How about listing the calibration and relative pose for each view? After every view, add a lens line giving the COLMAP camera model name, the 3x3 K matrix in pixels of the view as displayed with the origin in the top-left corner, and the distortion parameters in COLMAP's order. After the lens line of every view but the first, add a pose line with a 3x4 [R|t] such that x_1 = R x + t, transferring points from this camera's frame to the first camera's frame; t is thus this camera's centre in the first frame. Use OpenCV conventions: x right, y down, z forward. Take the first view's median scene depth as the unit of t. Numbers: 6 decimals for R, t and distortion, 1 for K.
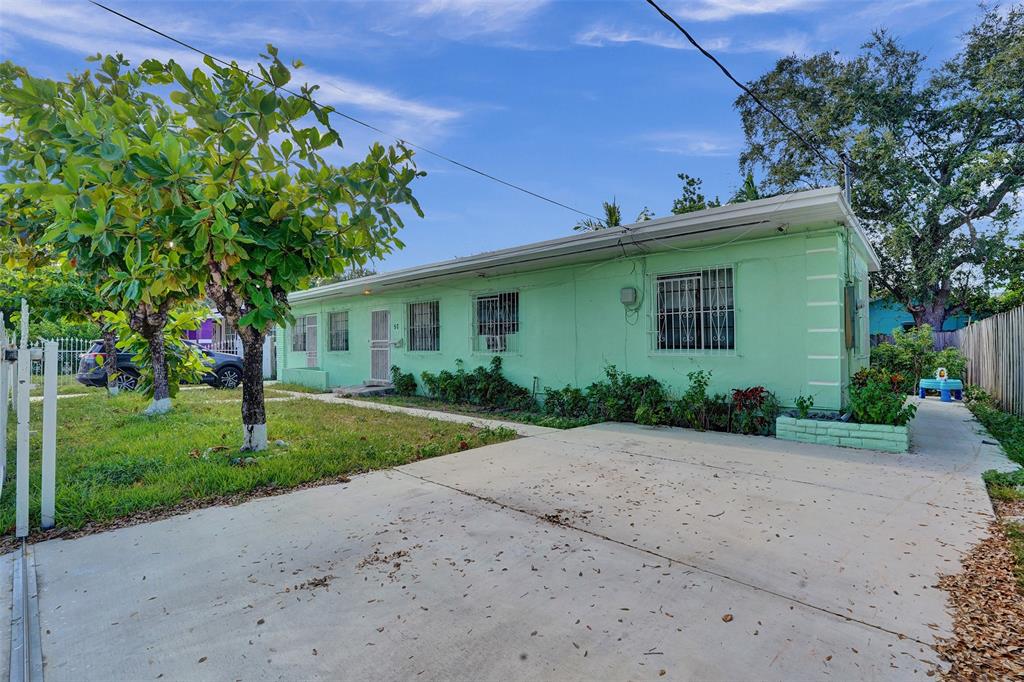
lens RADIAL K [[476.5, 0, 510.7], [0, 476.5, 337.5], [0, 0, 1]] dist [-0.054299, 0.017270]
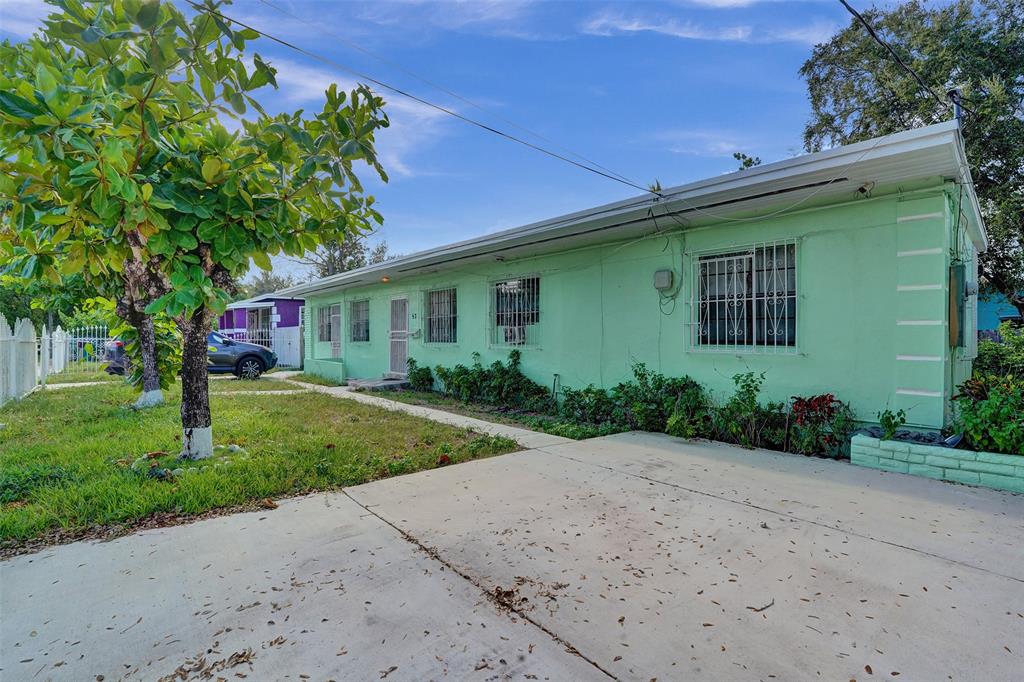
lens RADIAL K [[476.5, 0, 507.1], [0, 476.5, 339.5], [0, 0, 1]] dist [-0.054299, 0.017270]
pose [[0.994147, 0.011616, -0.107414, 0.085033], [-0.009376, 0.999728, 0.021333, 0.001987], [0.107632, -0.020201, 0.993986, 0.183653]]
